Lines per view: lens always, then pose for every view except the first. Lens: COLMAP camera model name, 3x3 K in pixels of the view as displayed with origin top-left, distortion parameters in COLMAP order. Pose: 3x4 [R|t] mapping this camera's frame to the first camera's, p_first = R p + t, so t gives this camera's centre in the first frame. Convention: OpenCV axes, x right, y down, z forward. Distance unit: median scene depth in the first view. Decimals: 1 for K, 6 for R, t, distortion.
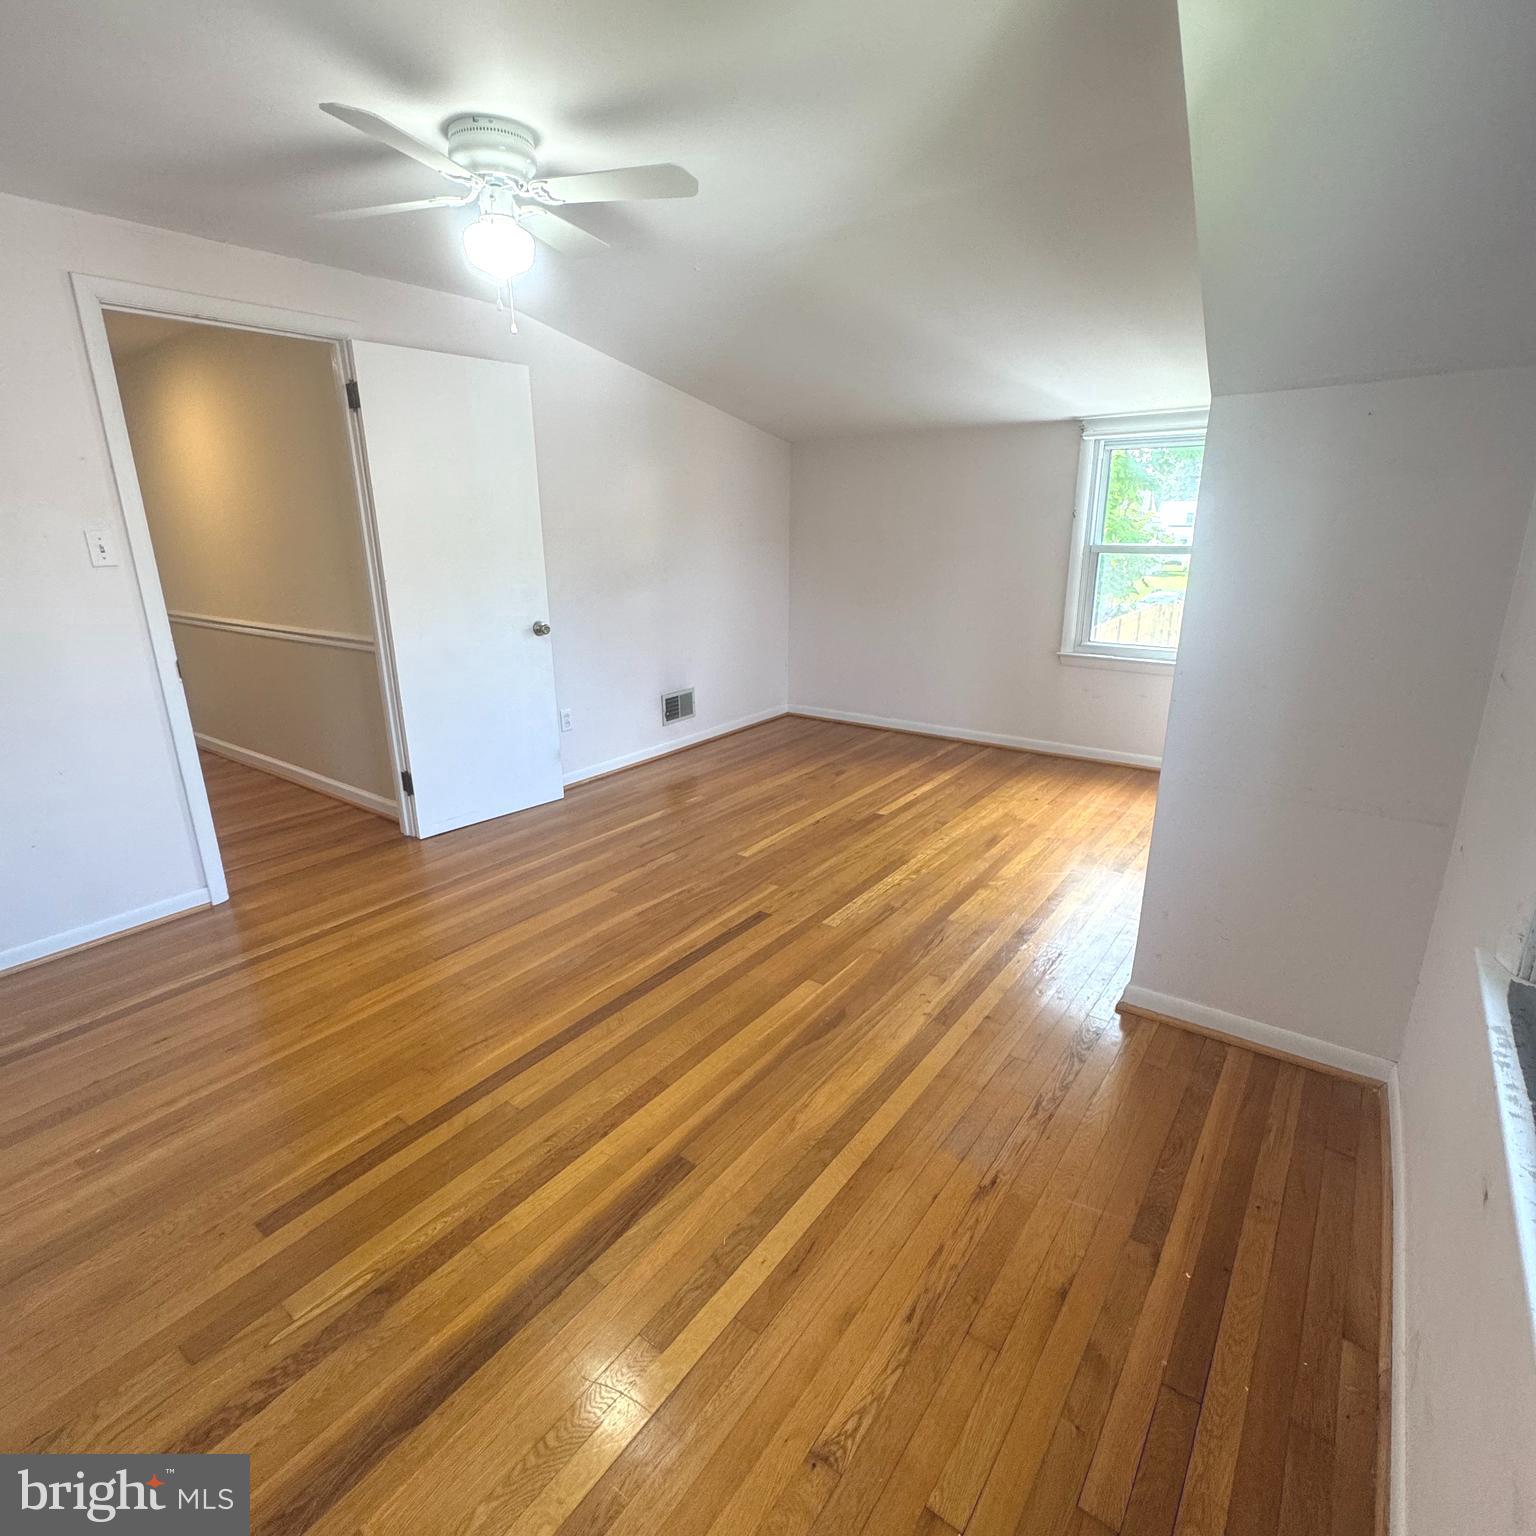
lens RADIAL K [[818.0, 0, 767.3], [0, 818.0, 765.6], [0, 0, 1]] dist [-0.009080, -0.001871]
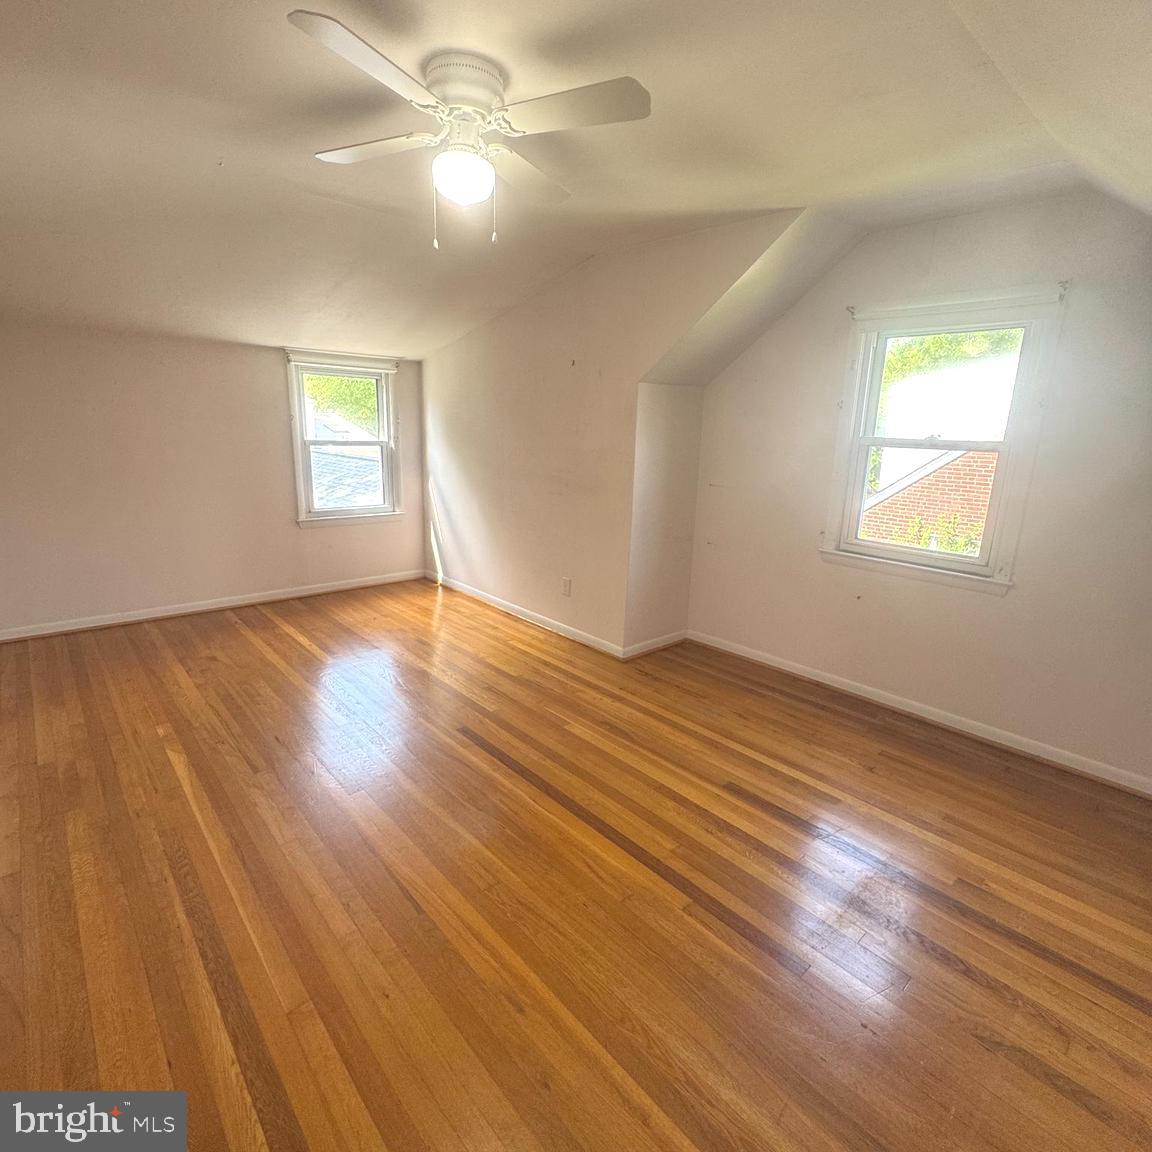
lens RADIAL K [[613.5, 0, 576.3], [0, 613.5, 576.6], [0, 0, 1]] dist [-0.009080, -0.001871]
pose [[0.200946, -0.218870, 0.954838, -0.610761], [0.249729, 0.953961, 0.166113, -0.118783], [-0.947236, 0.205071, 0.246353, 0.396521]]
